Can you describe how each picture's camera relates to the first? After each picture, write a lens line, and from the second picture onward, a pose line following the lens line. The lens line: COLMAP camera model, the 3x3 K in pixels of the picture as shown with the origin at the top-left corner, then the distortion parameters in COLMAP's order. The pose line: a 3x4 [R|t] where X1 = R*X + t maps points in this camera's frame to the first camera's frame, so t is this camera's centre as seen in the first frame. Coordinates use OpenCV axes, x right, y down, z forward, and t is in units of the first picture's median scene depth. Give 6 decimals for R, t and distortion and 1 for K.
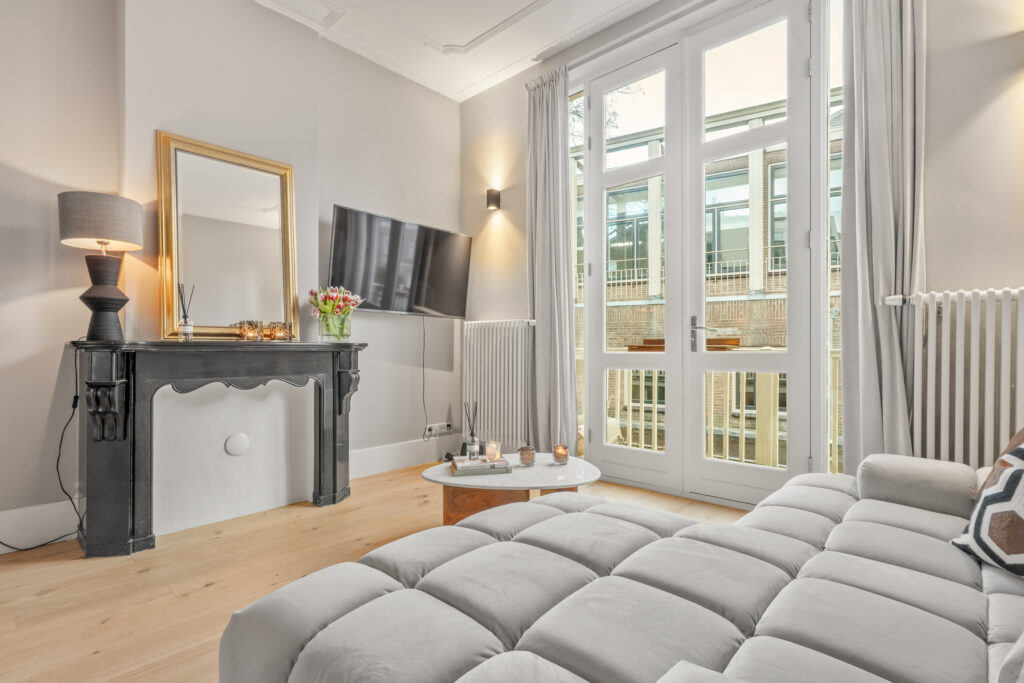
lens RADIAL K [[492.4, 0, 507.3], [0, 492.4, 350.1], [0, 0, 1]] dist [-0.001163, -0.000045]
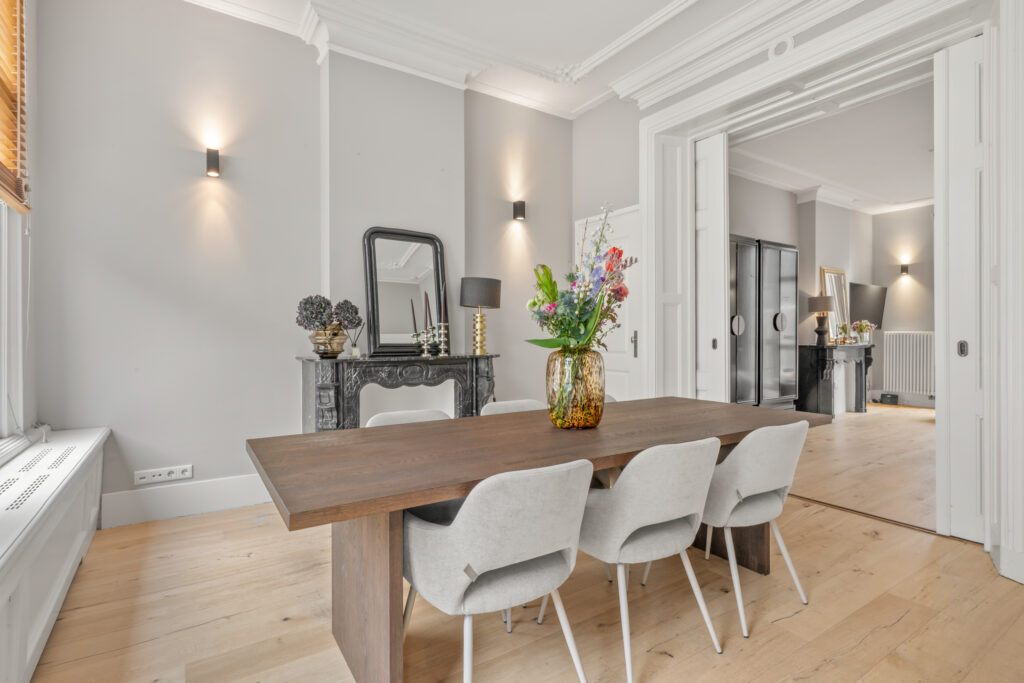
lens RADIAL K [[510.7, 0, 531.7], [0, 510.7, 338.1], [0, 0, 1]] dist [-0.001998, -0.000255]
pose [[0.975540, -0.005761, -0.219746, -1.370609], [0.005912, 0.999983, 0.000029, -0.053890], [0.219742, -0.001328, 0.975557, -1.742642]]
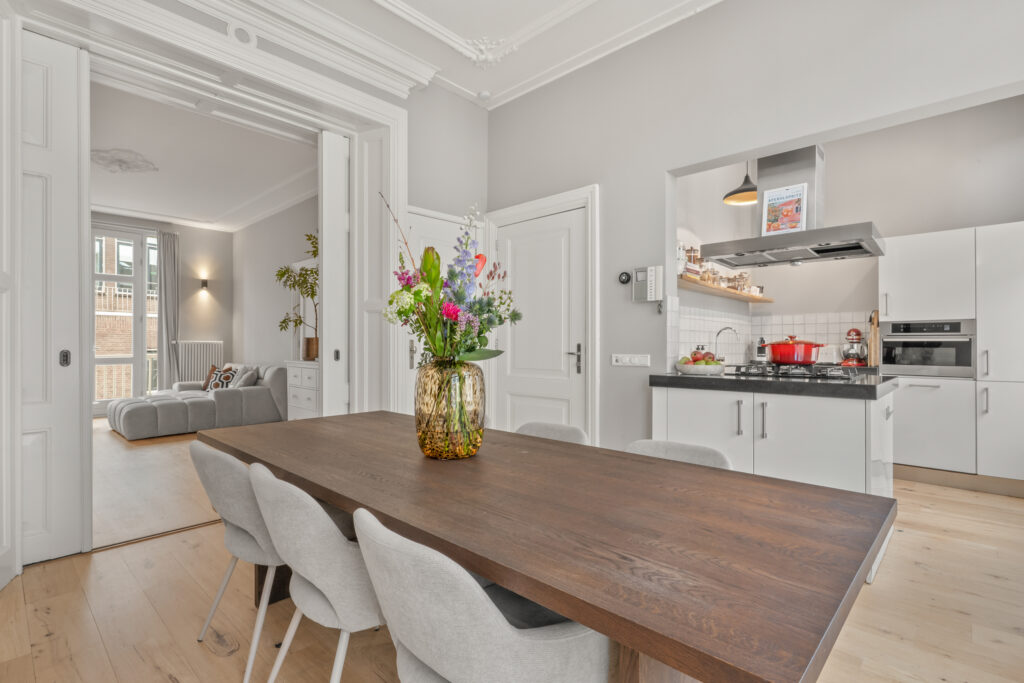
lens RADIAL K [[483.8, 0, 512.0], [0, 483.8, 341.5], [0, 0, 1]] dist [-0.000333, 0.000143]
pose [[0.011508, 0.005393, 0.999919, -2.005662], [0.000566, 0.999985, -0.005399, -0.063363], [-0.999934, 0.000628, 0.011505, -1.122868]]
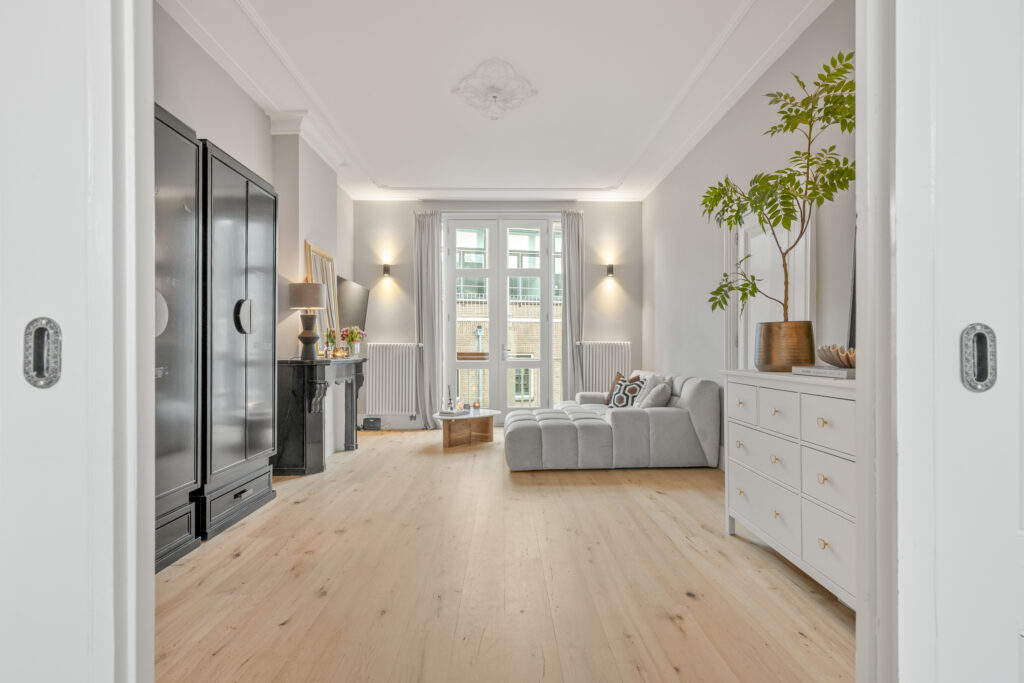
lens RADIAL K [[492.4, 0, 507.3], [0, 492.4, 350.1], [0, 0, 1]] dist [-0.001163, -0.000045]
pose [[0.732684, 0.000832, 0.680569, -1.154654], [0.000959, 0.999997, -0.002256, -0.038704], [-0.680569, 0.002306, 0.732681, -0.671752]]
